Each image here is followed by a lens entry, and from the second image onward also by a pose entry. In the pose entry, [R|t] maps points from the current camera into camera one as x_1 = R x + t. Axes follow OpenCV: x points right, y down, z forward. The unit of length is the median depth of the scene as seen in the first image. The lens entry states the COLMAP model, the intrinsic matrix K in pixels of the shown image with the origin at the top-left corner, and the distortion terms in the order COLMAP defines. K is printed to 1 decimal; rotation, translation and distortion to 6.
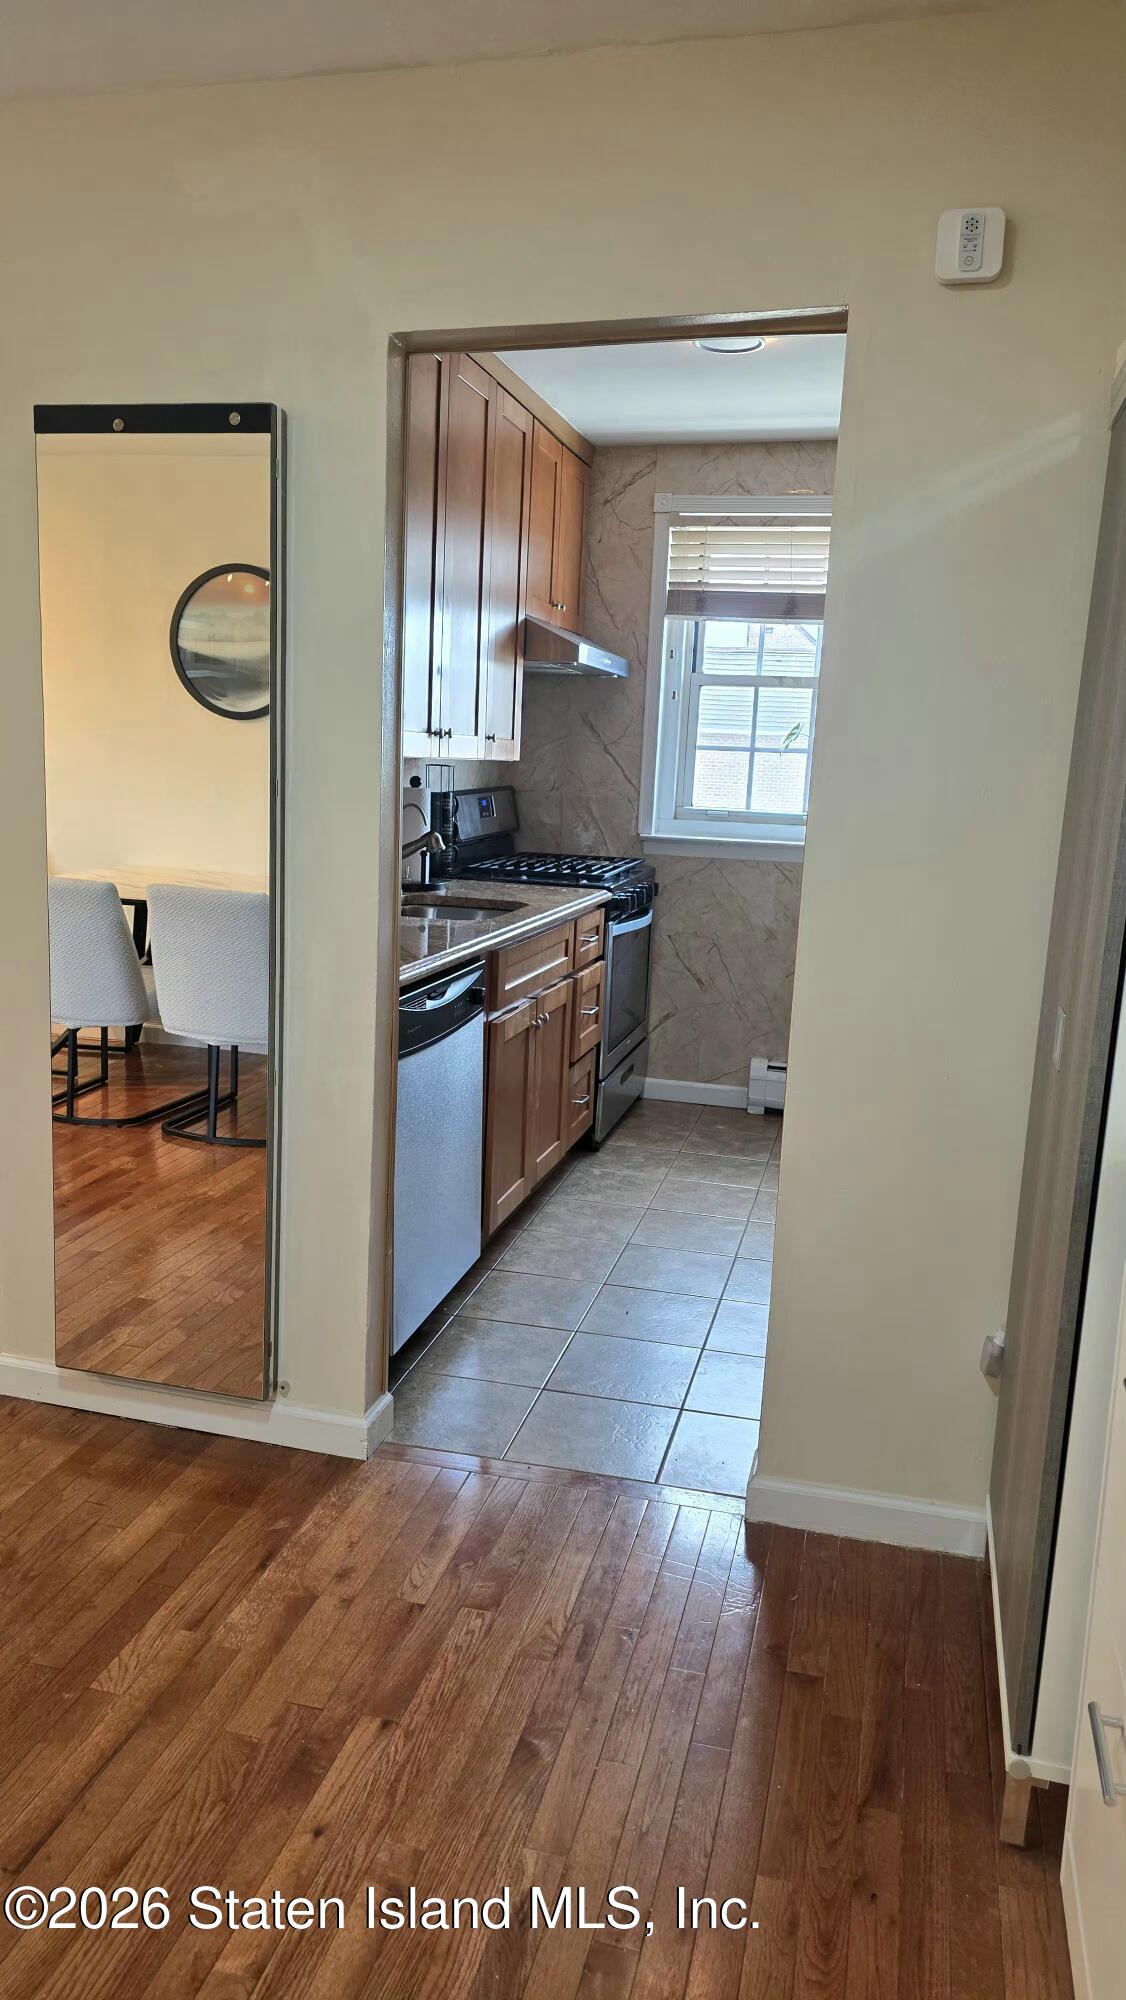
lens RADIAL K [[1337.3, 0, 564.6], [0, 1337.3, 1006.1], [0, 0, 1]] dist [0.099981, -0.122748]
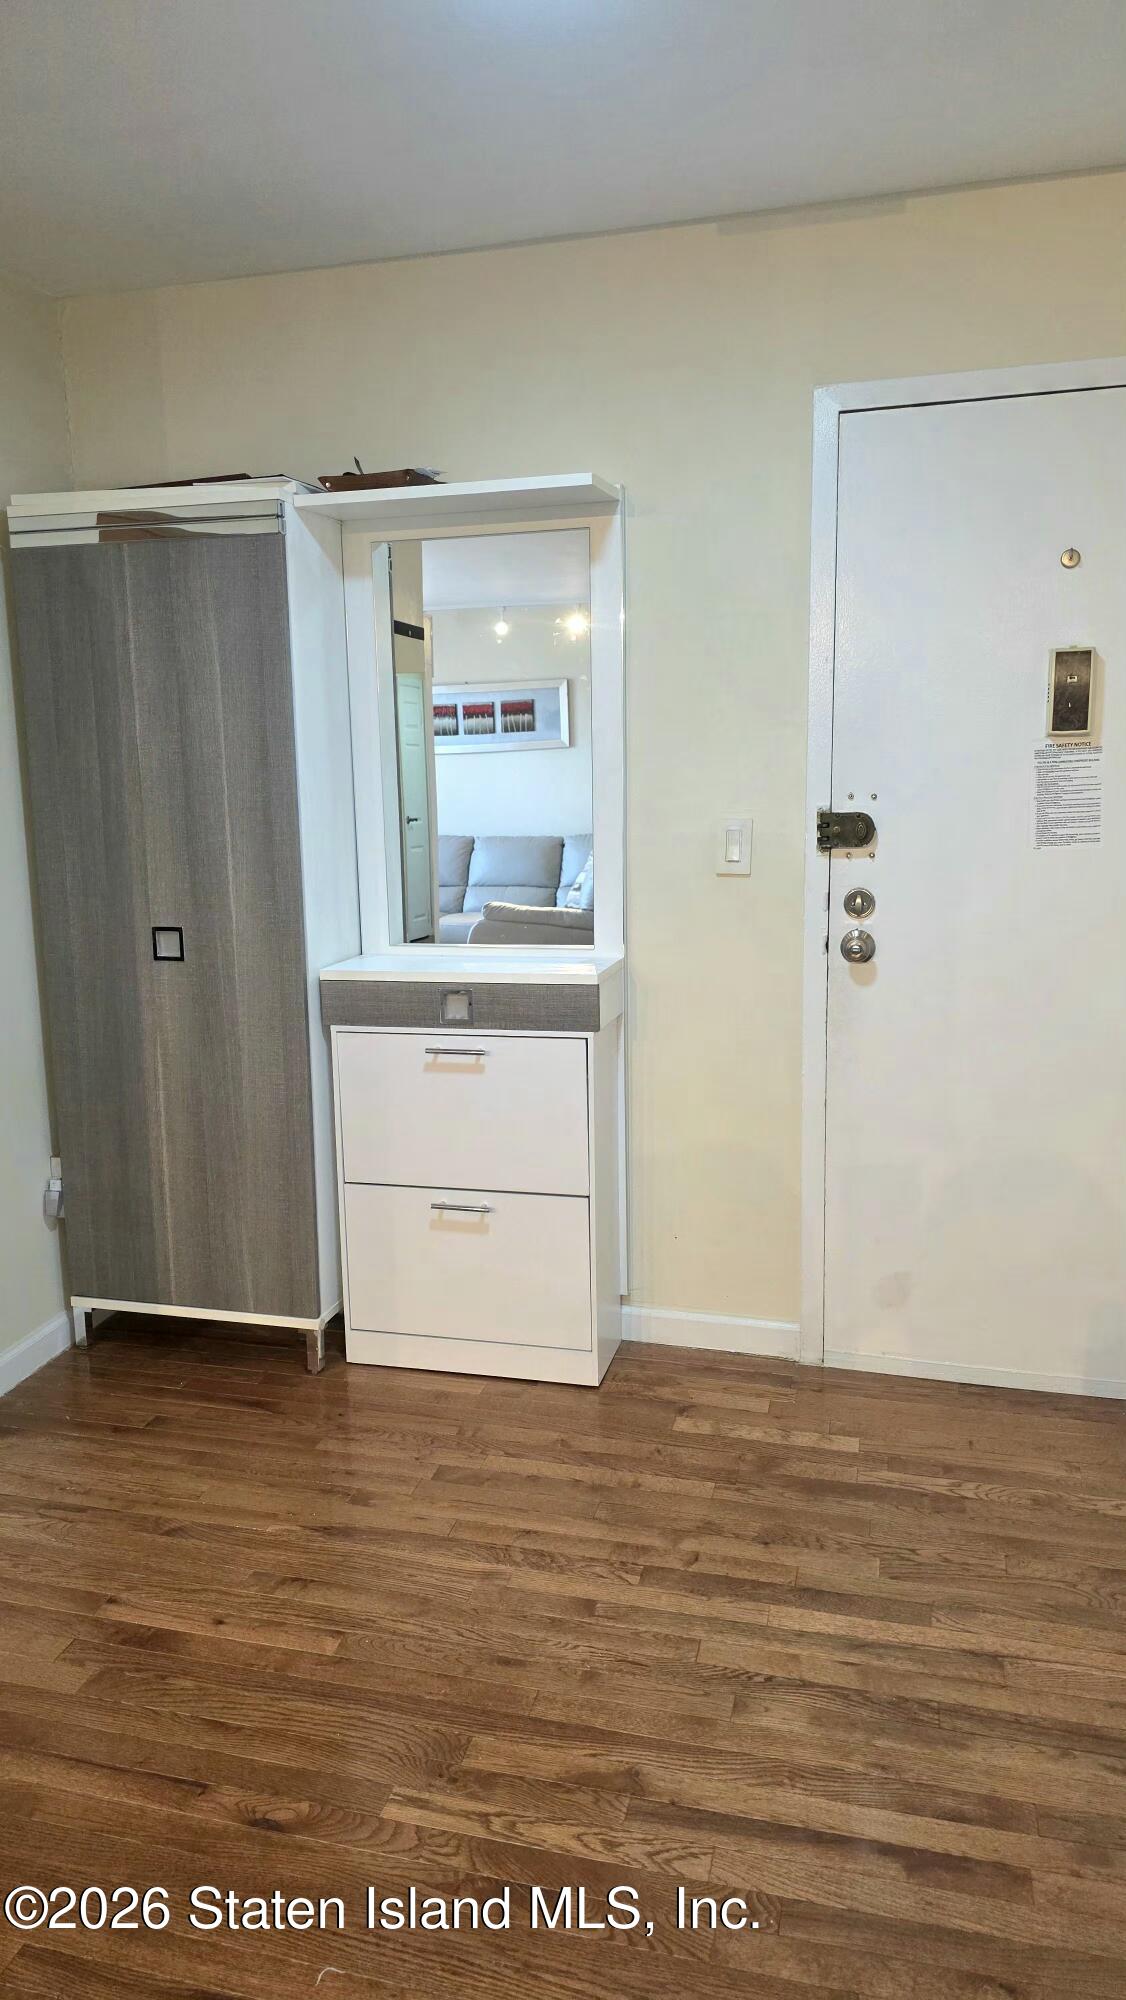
lens RADIAL K [[1335.0, 0, 557.2], [0, 1335.0, 1004.4], [0, 0, 1]] dist [0.098546, -0.125634]
pose [[0.011973, -0.214613, 0.976626, -0.517276], [0.203151, 0.956848, 0.207776, -0.061760], [-0.979074, 0.195915, 0.055055, 0.198469]]
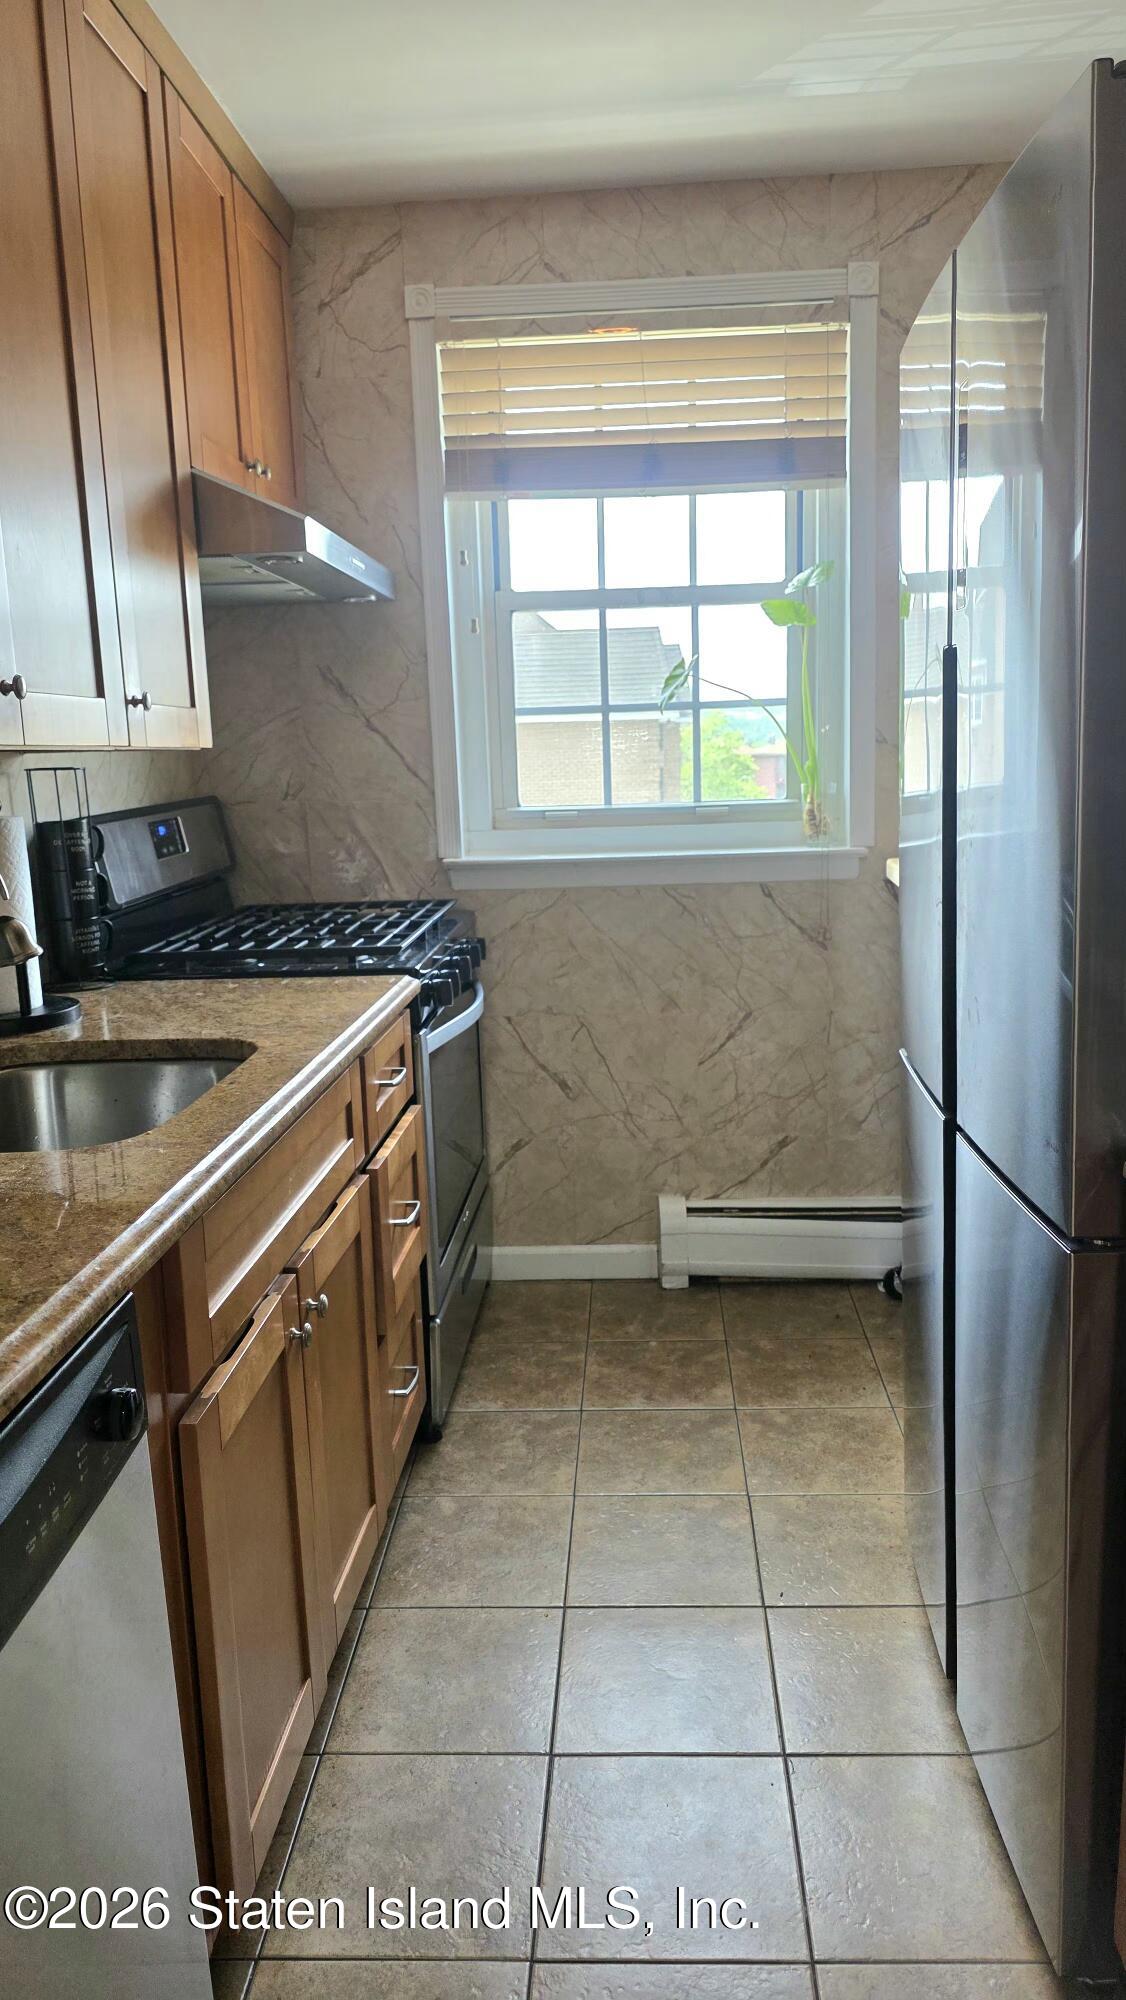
lens RADIAL K [[1351.6, 0, 580.9], [0, 1351.6, 979.1], [0, 0, 1]] dist [0.082382, -0.107277]
pose [[0.976866, -0.108382, 0.184353, -0.001293], [0.111405, 0.993756, -0.006086, -0.074733], [-0.182542, 0.026483, 0.982841, 0.457528]]
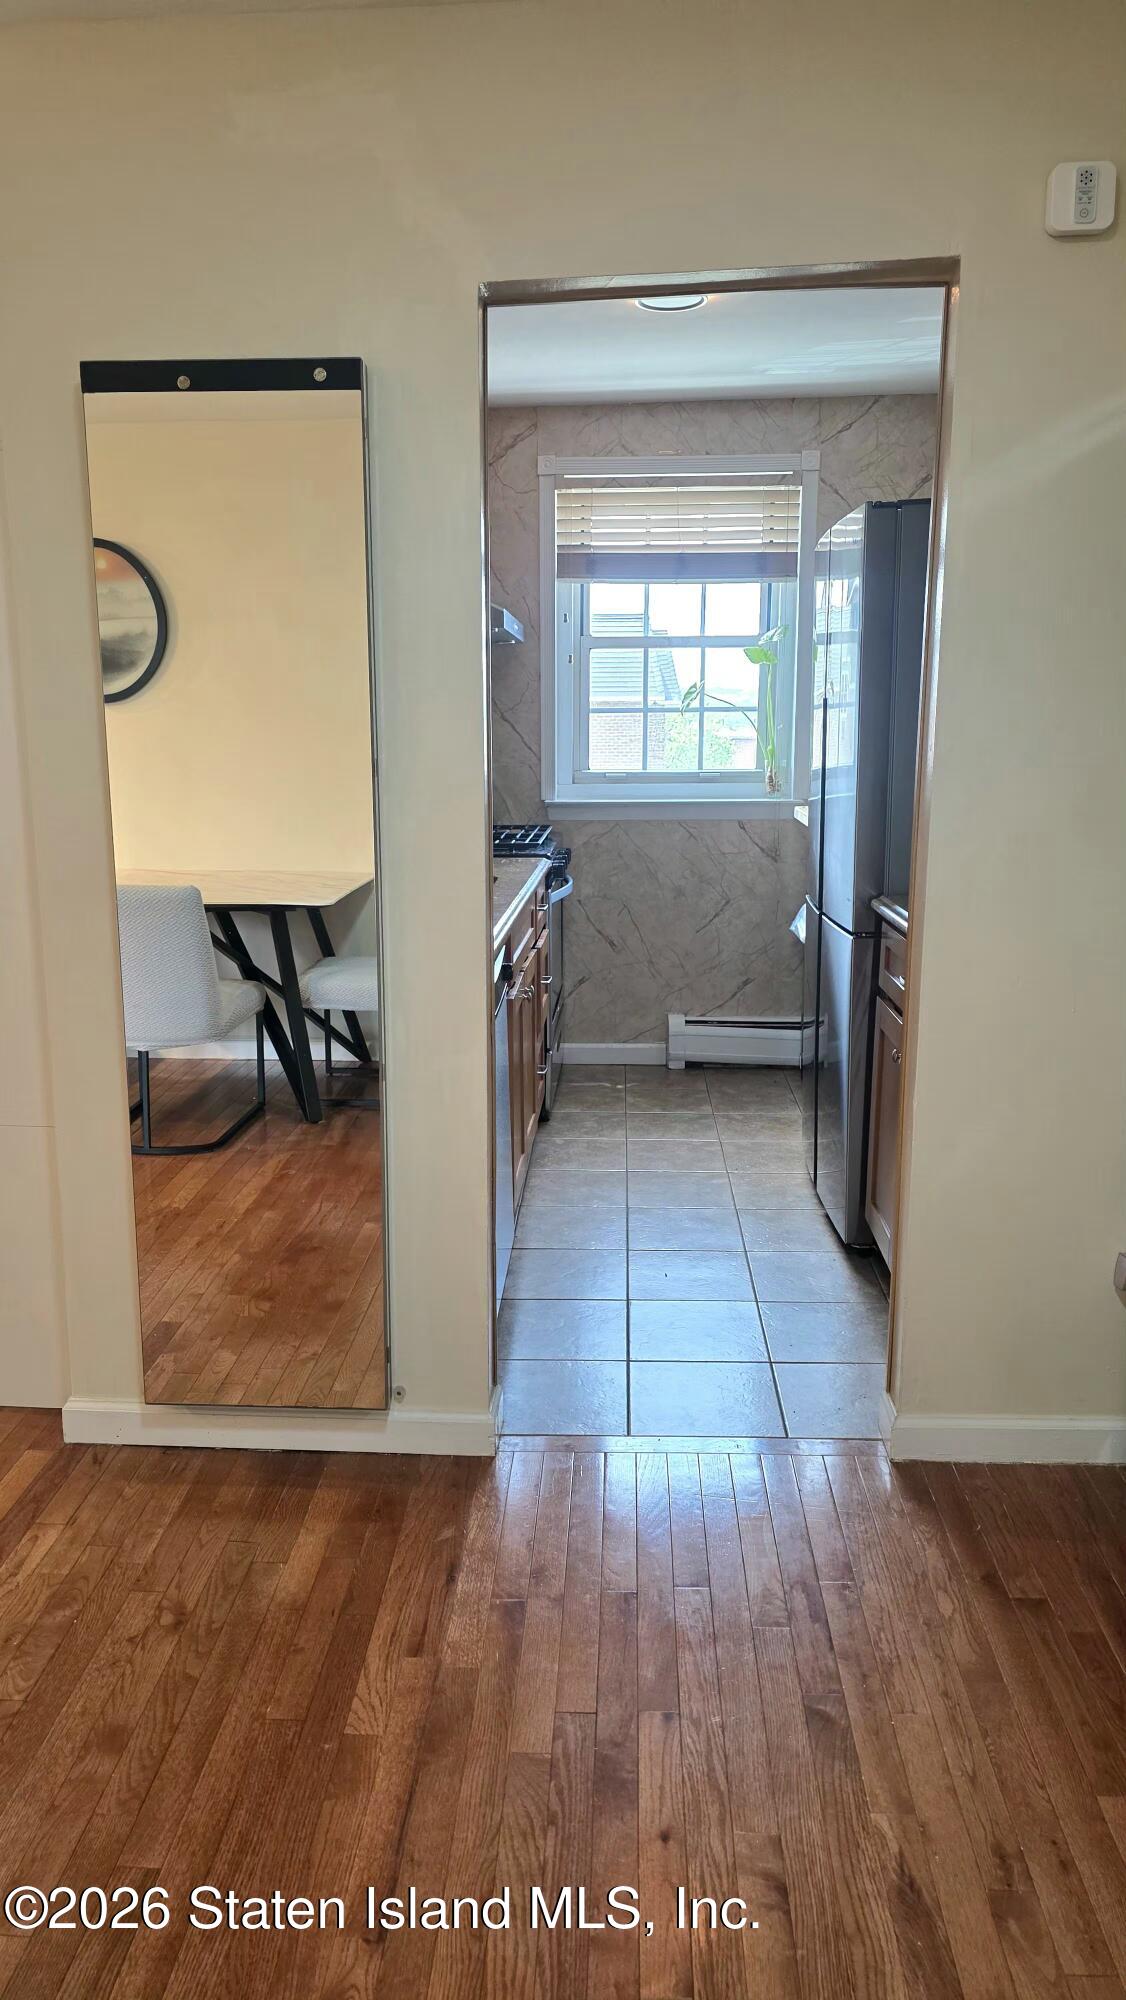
lens RADIAL K [[1329.7, 0, 539.5], [0, 1329.7, 997.2], [0, 0, 1]] dist [0.069186, -0.083096]
pose [[0.981509, -0.085604, 0.171208, -0.151518], [0.082722, 0.996286, 0.023912, -0.007768], [-0.172619, -0.009307, 0.984945, 0.030510]]
